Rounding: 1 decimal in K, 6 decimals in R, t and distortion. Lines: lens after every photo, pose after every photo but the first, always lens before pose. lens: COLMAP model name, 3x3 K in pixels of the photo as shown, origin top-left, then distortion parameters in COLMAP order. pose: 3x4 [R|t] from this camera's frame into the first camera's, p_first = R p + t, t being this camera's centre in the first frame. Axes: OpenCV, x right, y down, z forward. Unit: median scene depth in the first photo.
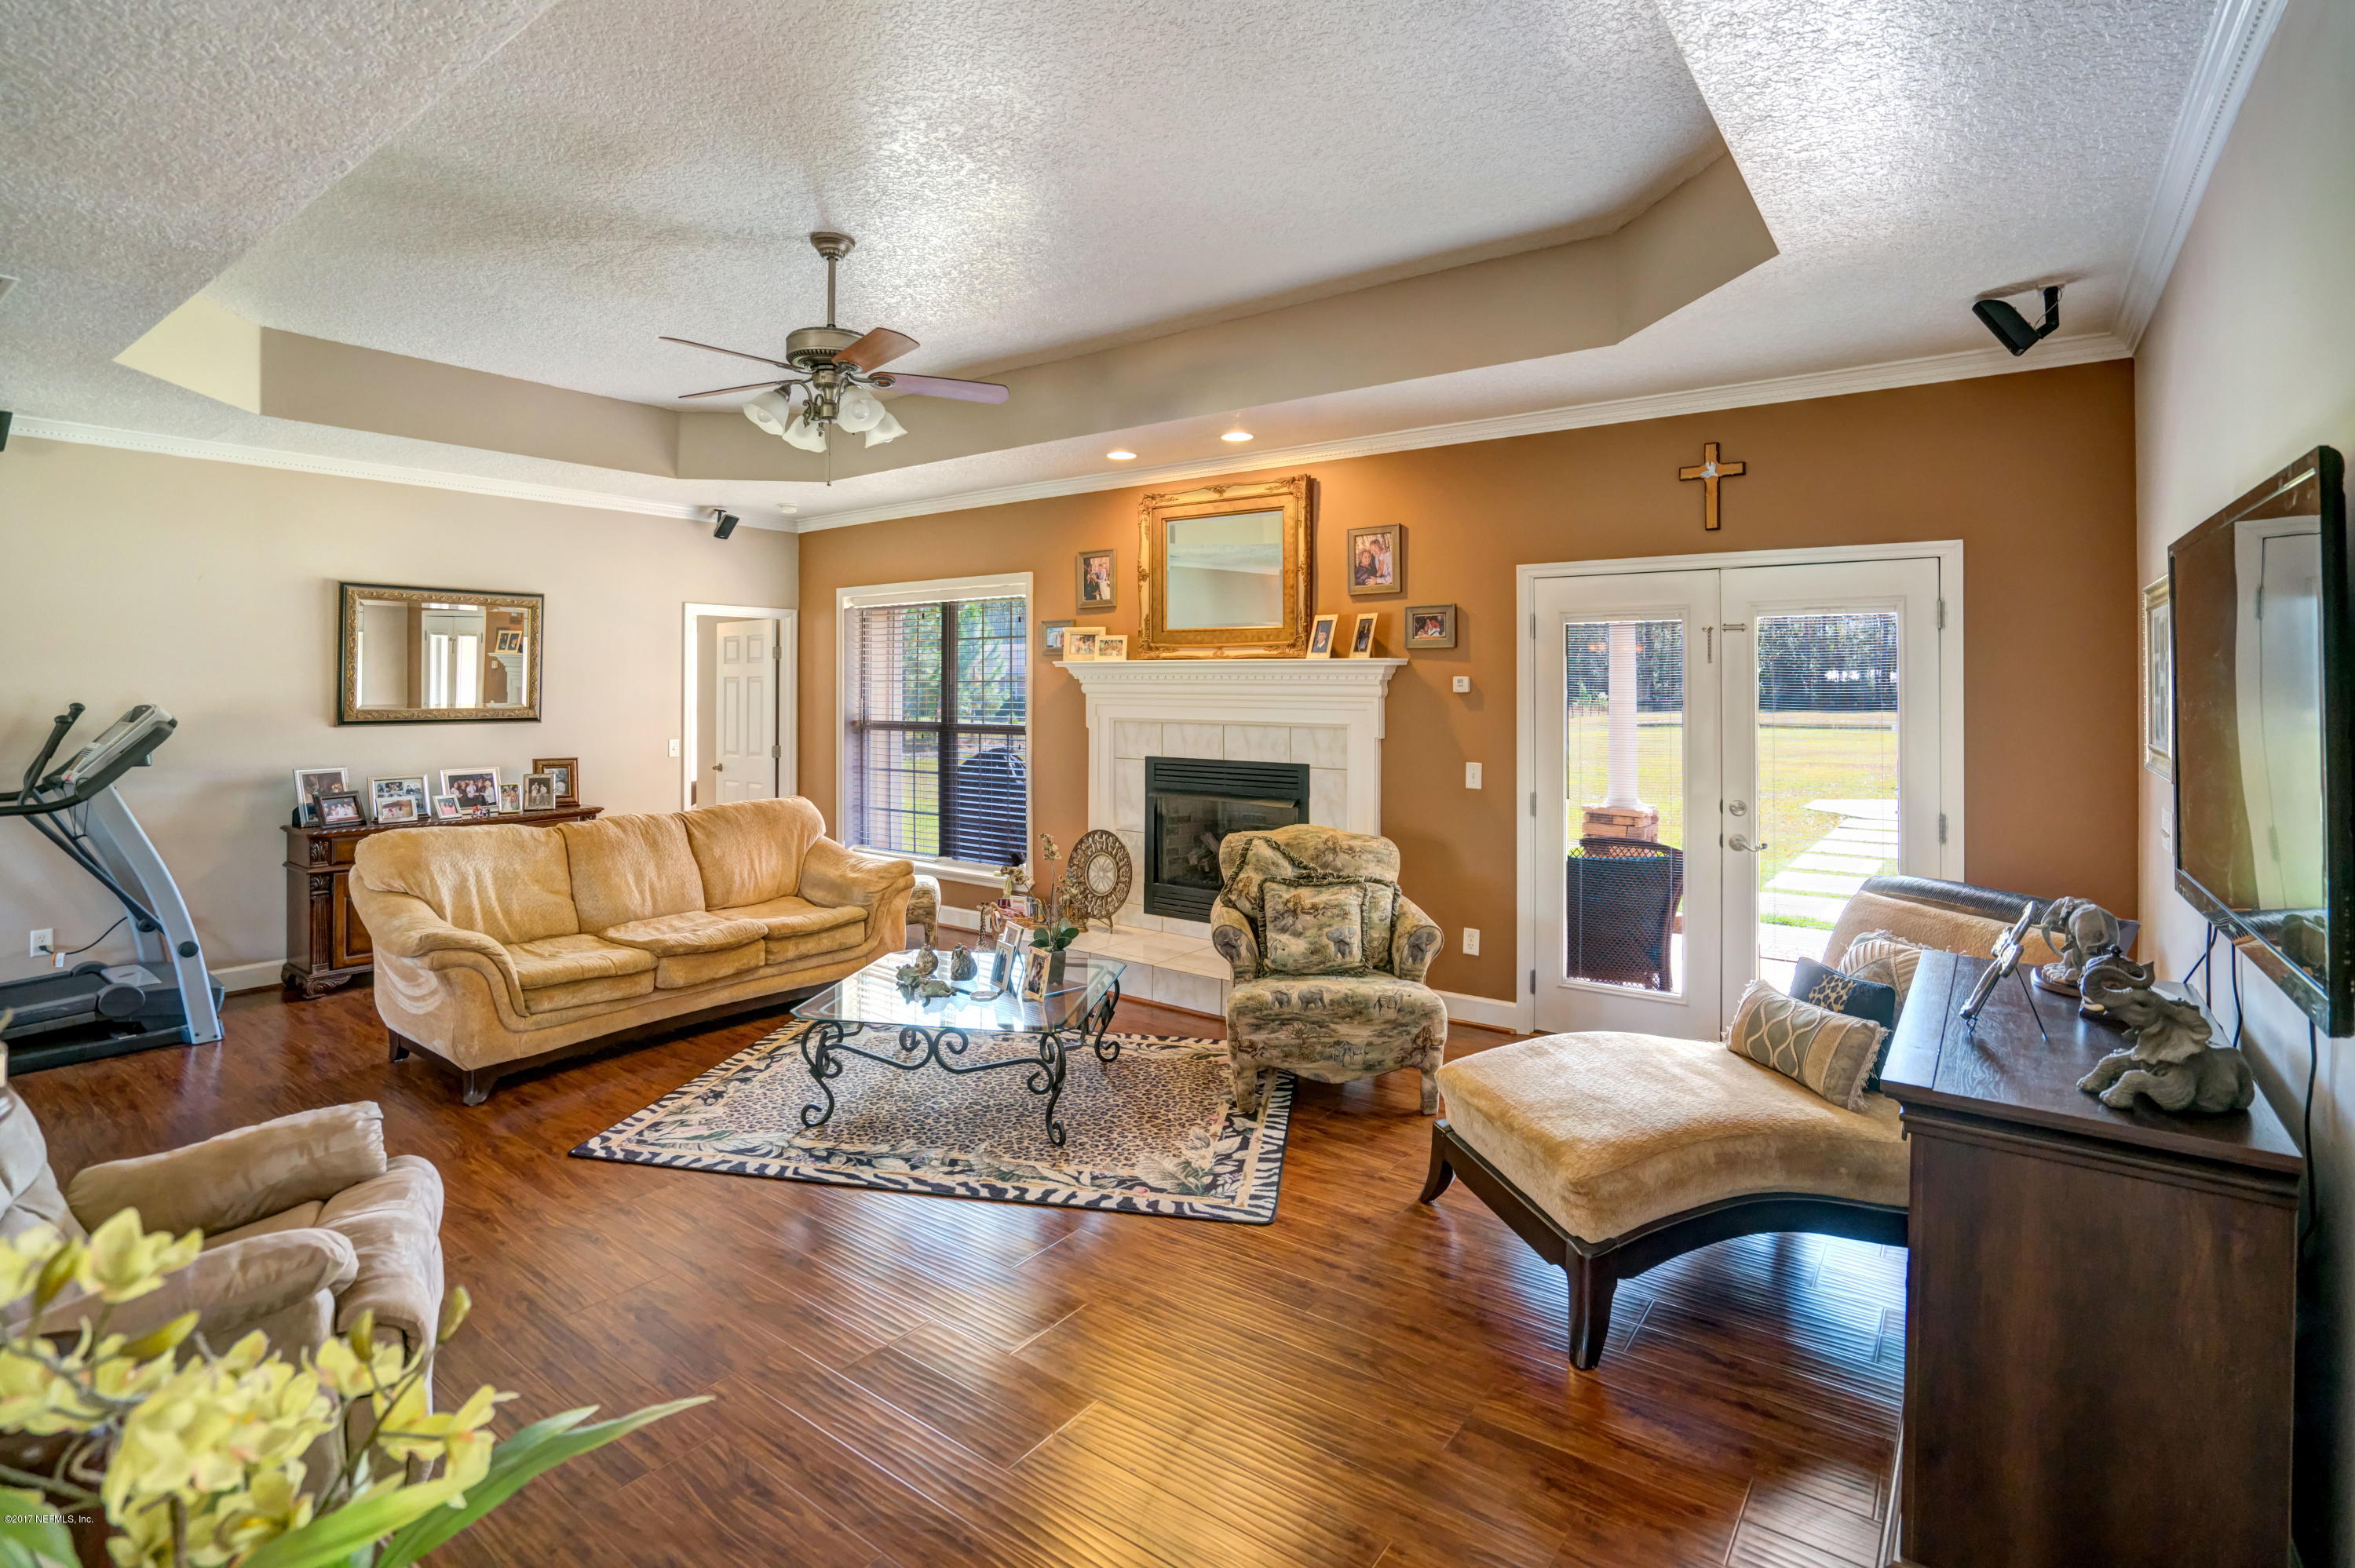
lens RADIAL K [[1158.4, 0, 1177.1], [0, 1158.4, 752.8], [0, 0, 1]] dist [-0.044185, 0.000568]
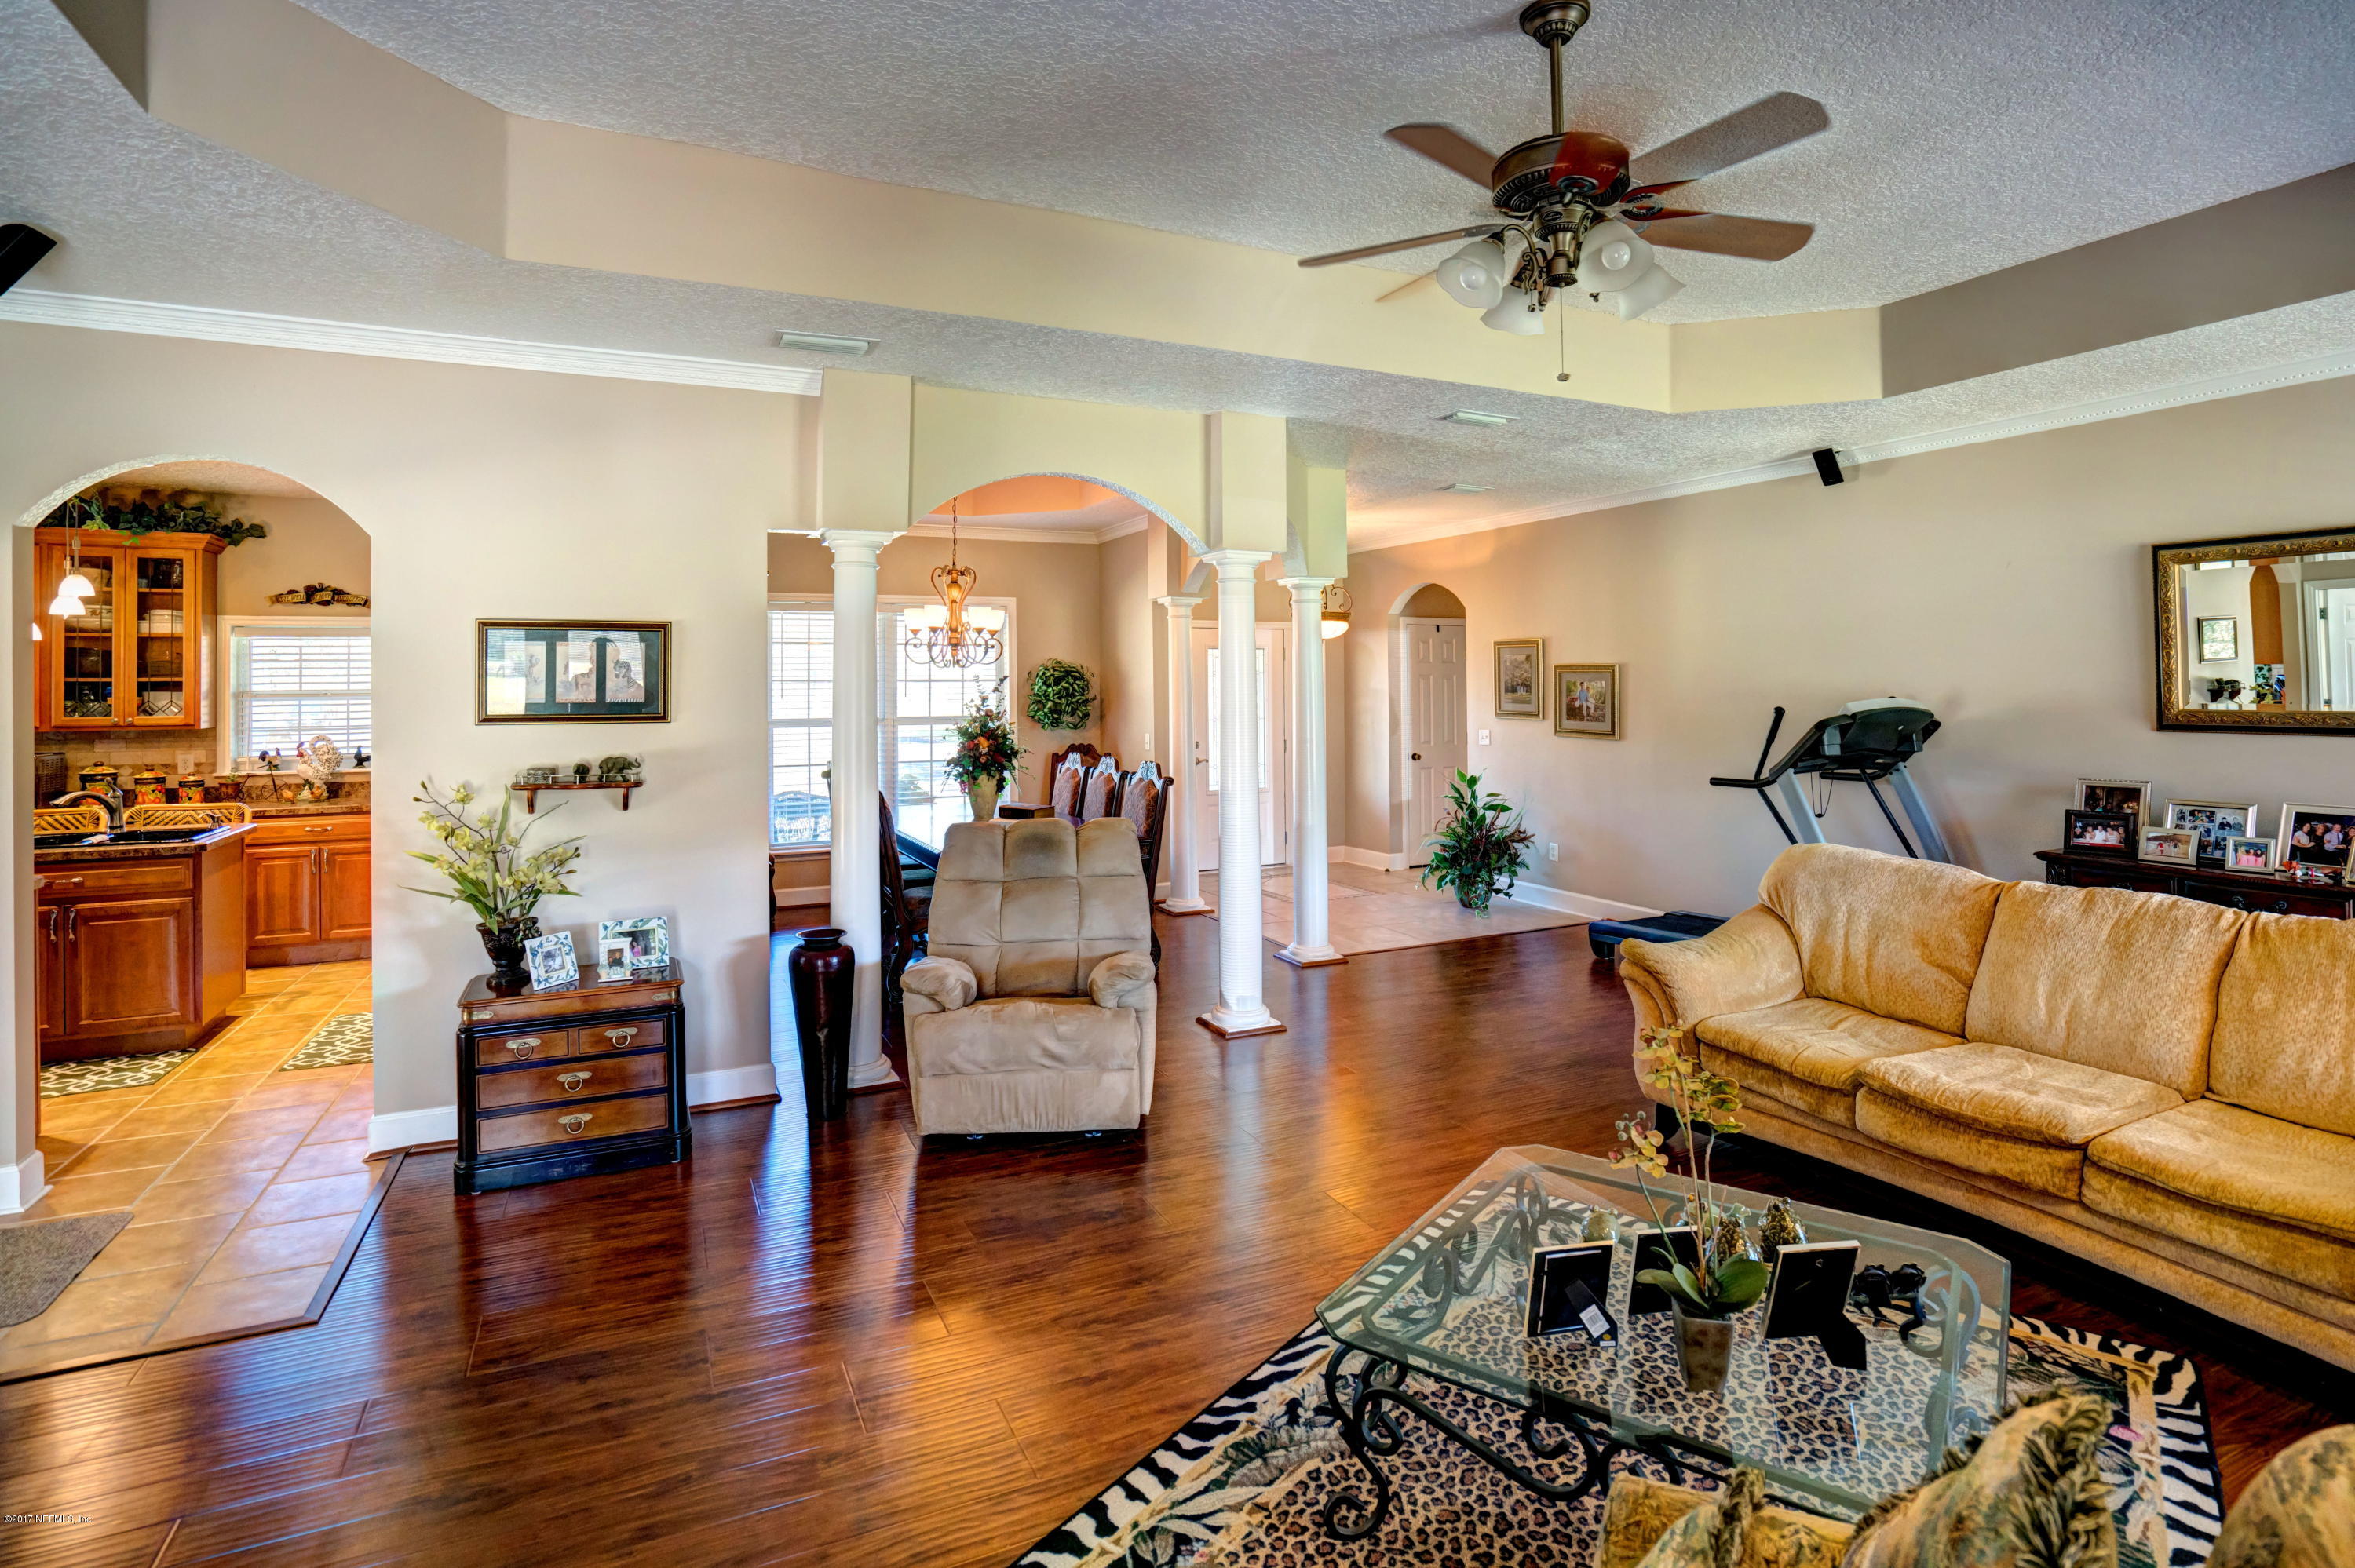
lens RADIAL K [[1120.4, 0, 1177.8], [0, 1120.4, 752.9], [0, 0, 1]] dist [-0.020973, 0.000077]
pose [[-0.458813, 0.057765, -0.886653, 0.393664], [-0.036963, 0.995780, 0.084001, -0.074926], [0.887764, 0.071314, -0.454742, 1.183619]]
